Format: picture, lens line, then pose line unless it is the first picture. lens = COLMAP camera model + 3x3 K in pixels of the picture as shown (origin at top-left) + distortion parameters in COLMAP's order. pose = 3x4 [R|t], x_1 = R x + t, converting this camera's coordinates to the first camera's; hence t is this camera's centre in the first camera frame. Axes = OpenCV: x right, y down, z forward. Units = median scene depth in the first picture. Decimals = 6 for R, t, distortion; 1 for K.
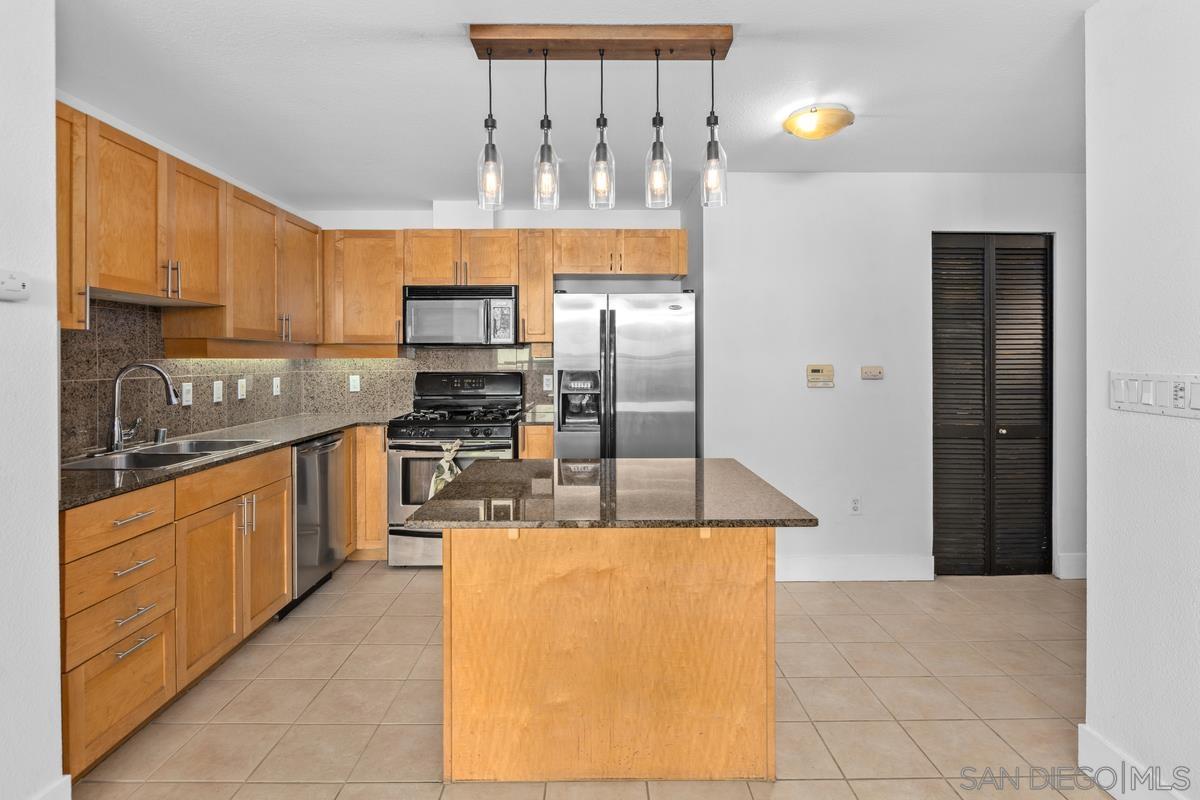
lens RADIAL K [[615.2, 0, 595.5], [0, 615.2, 355.7], [0, 0, 1]] dist [0.003754, 0.000127]
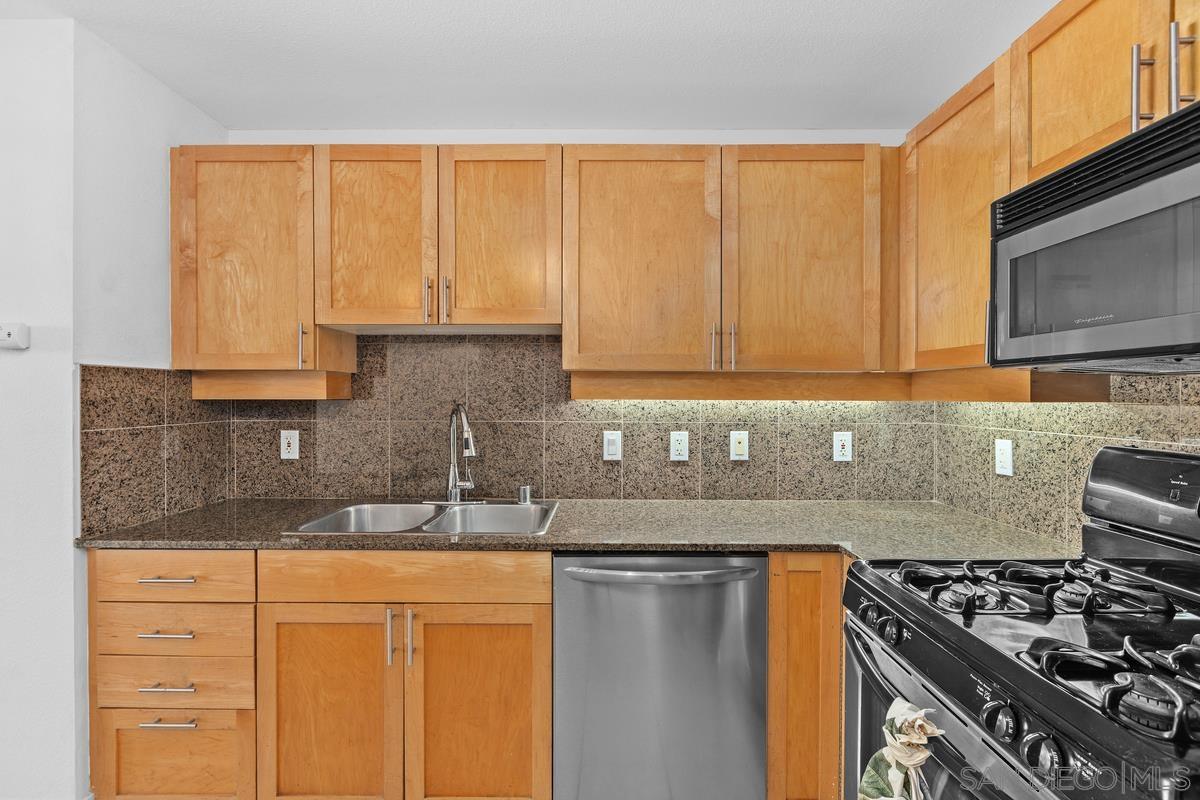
lens RADIAL K [[548.9, 0, 599.4], [0, 548.9, 395.0], [0, 0, 1]] dist [0.000305, -0.000154]
pose [[-0.013212, 0.004835, -0.999901, 0.015883], [0.000614, 0.999988, 0.004827, -0.003134], [0.999913, -0.000550, -0.013214, 0.836284]]
